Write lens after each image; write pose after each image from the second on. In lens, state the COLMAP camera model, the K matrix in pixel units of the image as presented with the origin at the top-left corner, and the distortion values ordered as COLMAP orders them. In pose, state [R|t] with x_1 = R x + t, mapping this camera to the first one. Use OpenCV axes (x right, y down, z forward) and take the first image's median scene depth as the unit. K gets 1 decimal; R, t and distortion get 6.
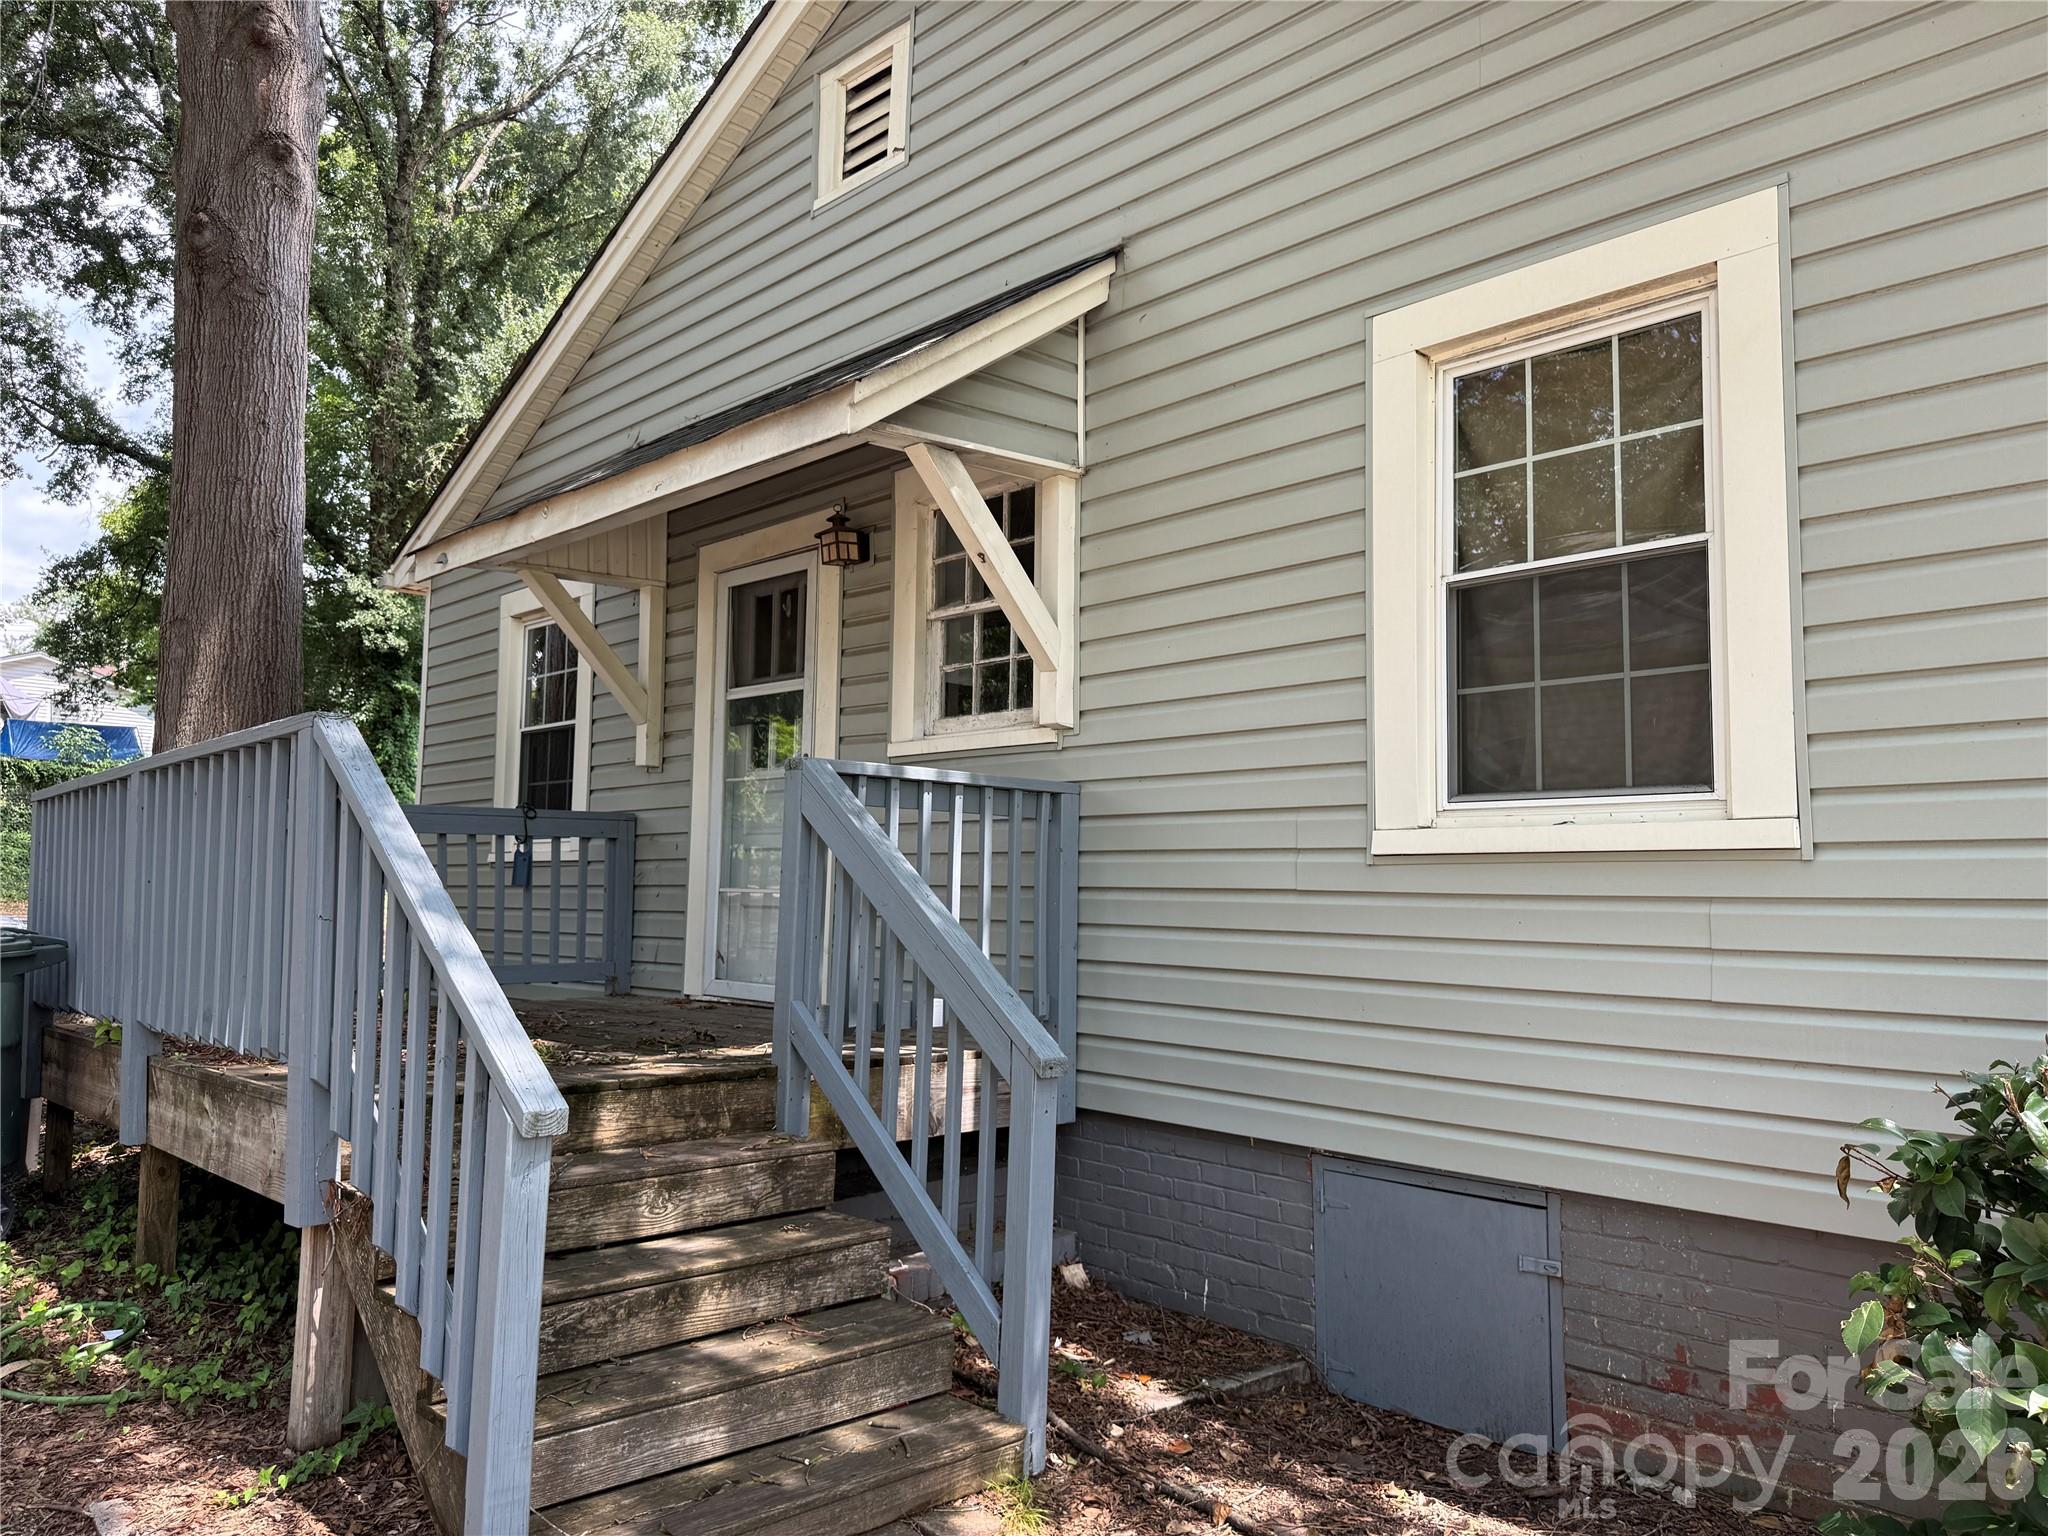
lens RADIAL K [[1473.0, 0, 1024.2], [0, 1473.0, 790.5], [0, 0, 1]] dist [0.037992, -0.059327]
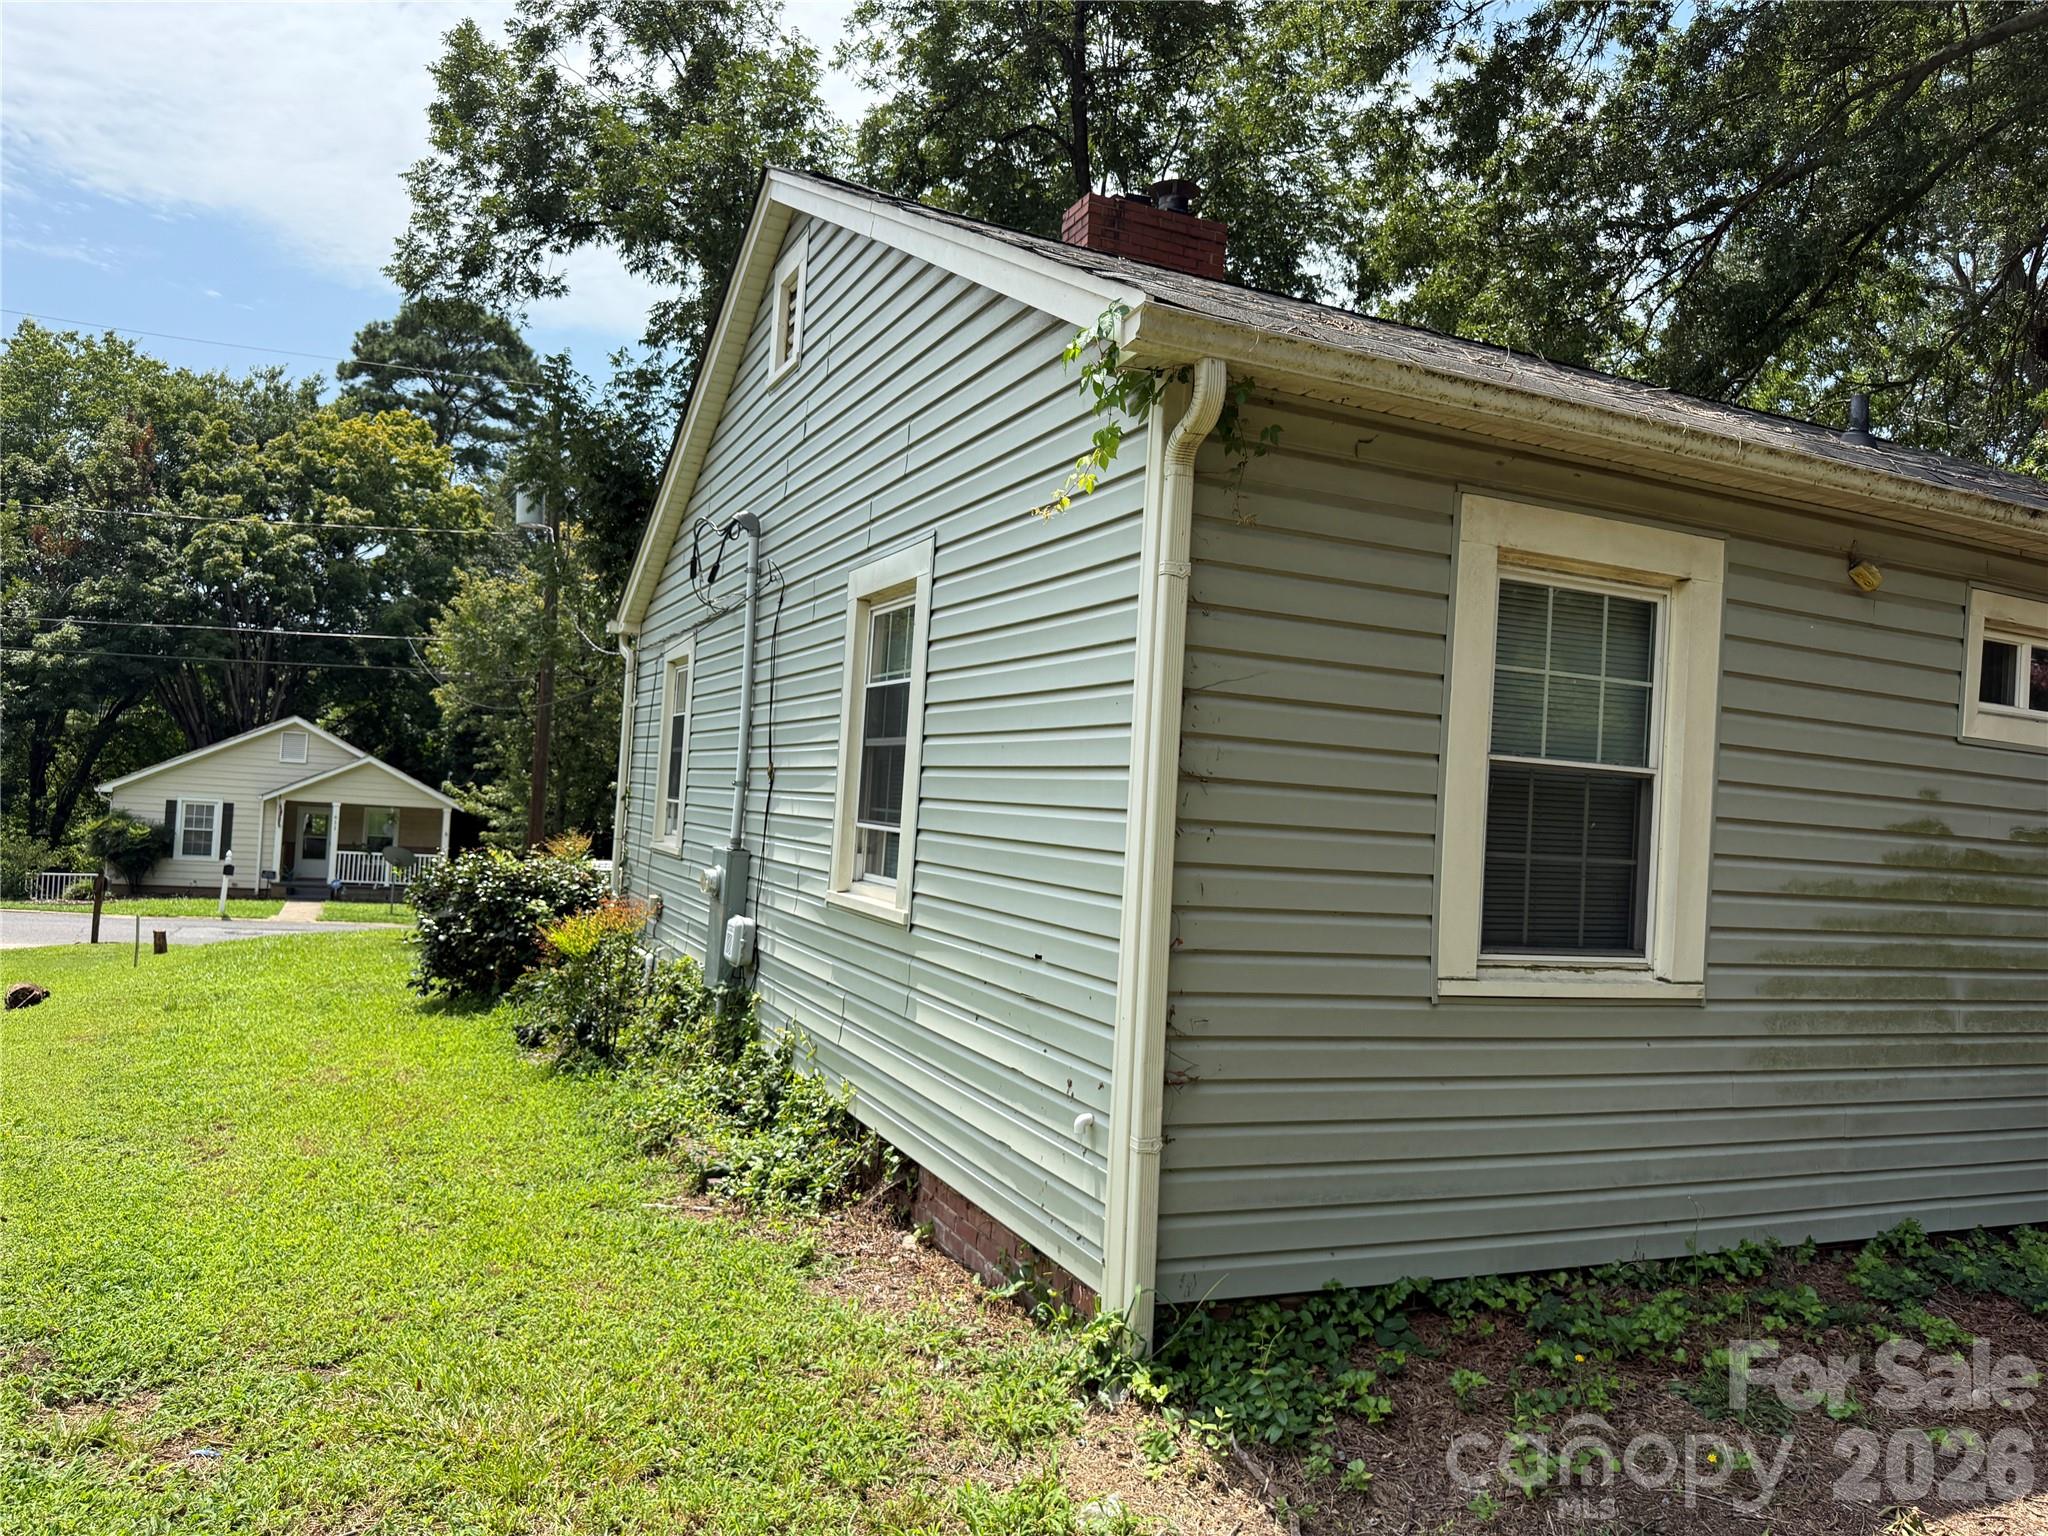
lens RADIAL K [[1473.0, 0, 1024.2], [0, 1473.0, 790.5], [0, 0, 1]] dist [0.037992, -0.059327]
pose [[0.345111, 0.037333, 0.937819, -0.976157], [-0.112866, 0.993608, 0.001980, -0.086592], [-0.931751, -0.106531, 0.347119, 1.016853]]
